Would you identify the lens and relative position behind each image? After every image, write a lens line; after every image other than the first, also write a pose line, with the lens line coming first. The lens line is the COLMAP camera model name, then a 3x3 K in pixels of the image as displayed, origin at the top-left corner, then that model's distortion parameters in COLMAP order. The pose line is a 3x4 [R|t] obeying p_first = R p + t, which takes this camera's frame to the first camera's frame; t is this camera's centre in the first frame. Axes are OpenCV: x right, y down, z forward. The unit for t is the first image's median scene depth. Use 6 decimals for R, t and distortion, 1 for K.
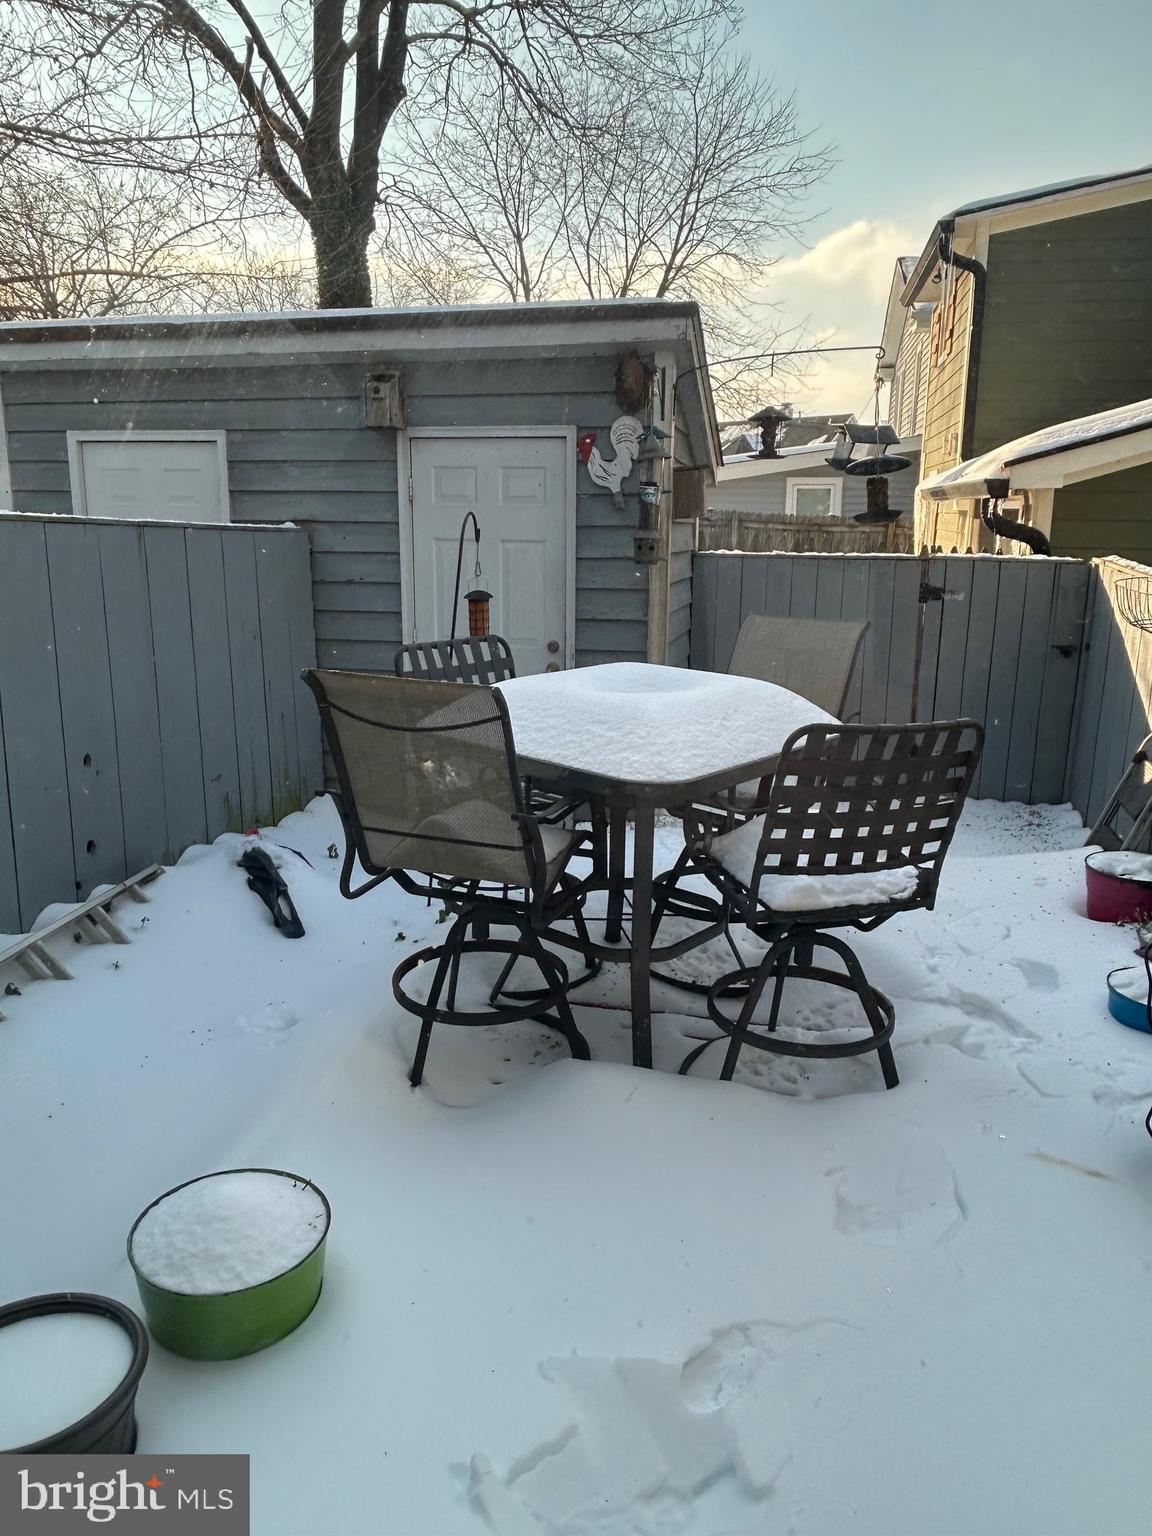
lens RADIAL K [[1065.5, 0, 576.0], [0, 1065.5, 768.0], [0, 0, 1]] dist [-0.000549, -0.000468]
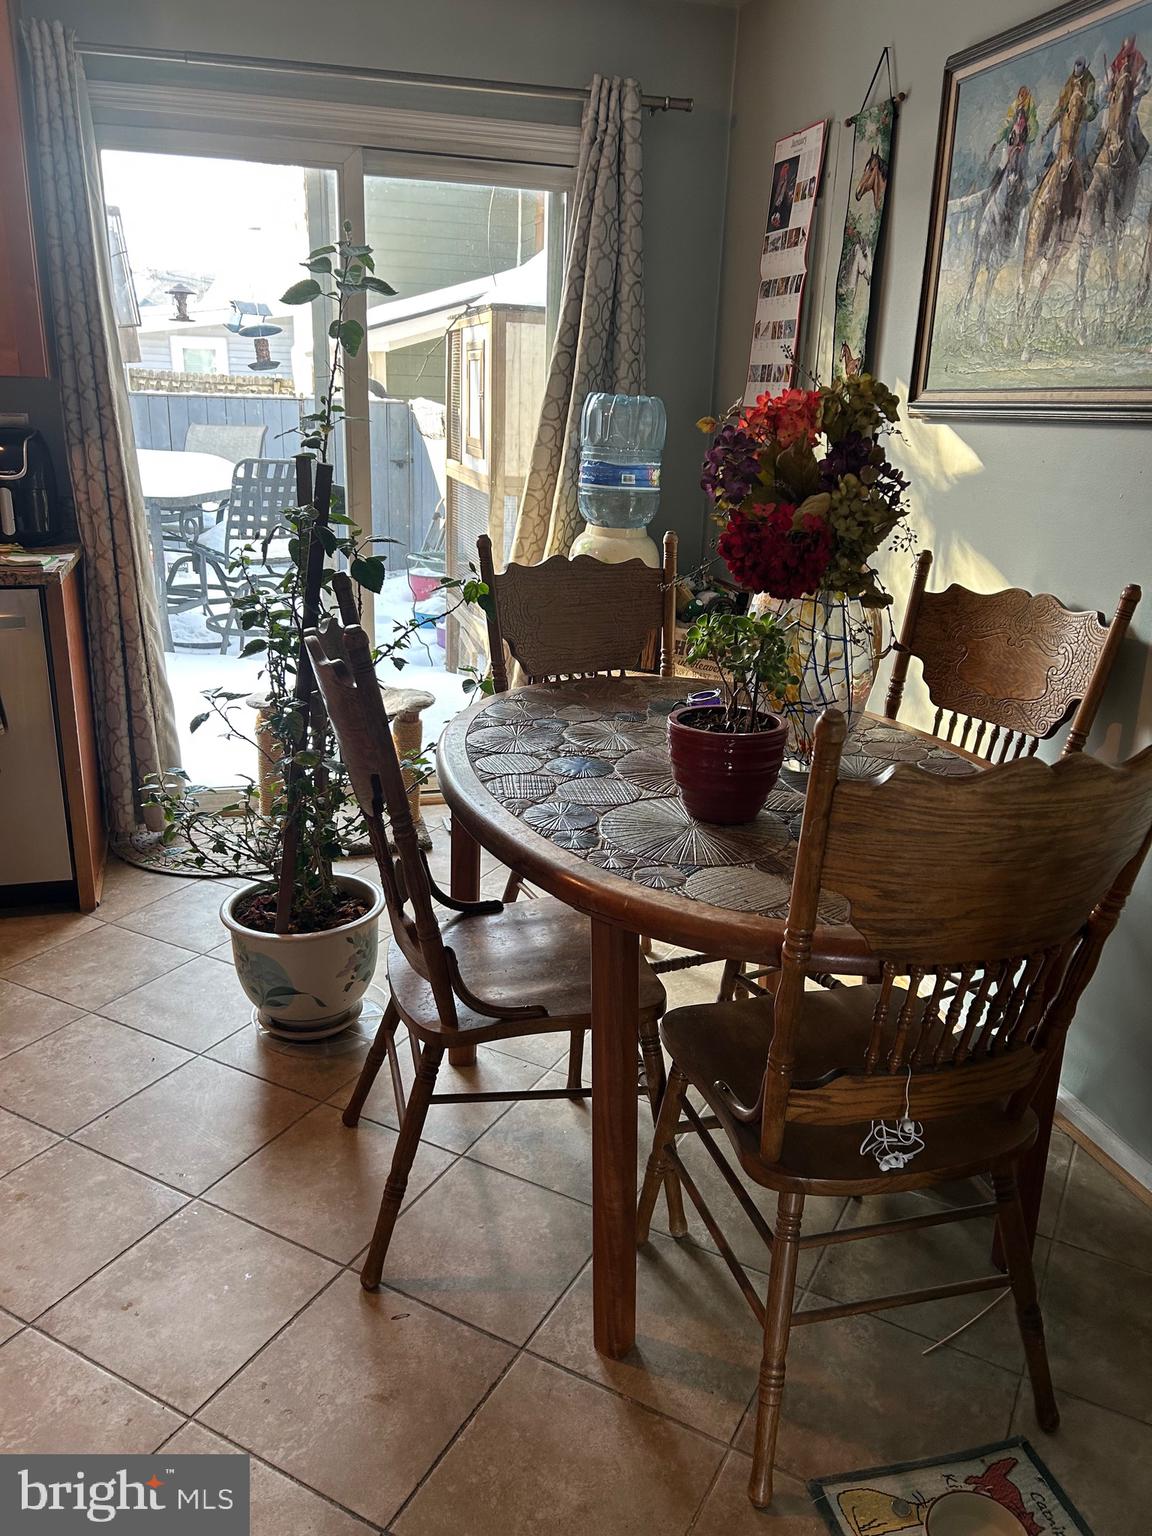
lens RADIAL K [[1161.7, 0, 576.0], [0, 1161.7, 768.0], [0, 0, 1]] dist [0.003473, 0.001107]
pose [[0.867186, -0.135440, 0.479212, -0.167726], [0.093826, 0.989507, 0.109876, 0.158080], [-0.489065, -0.050320, 0.870794, -0.569355]]
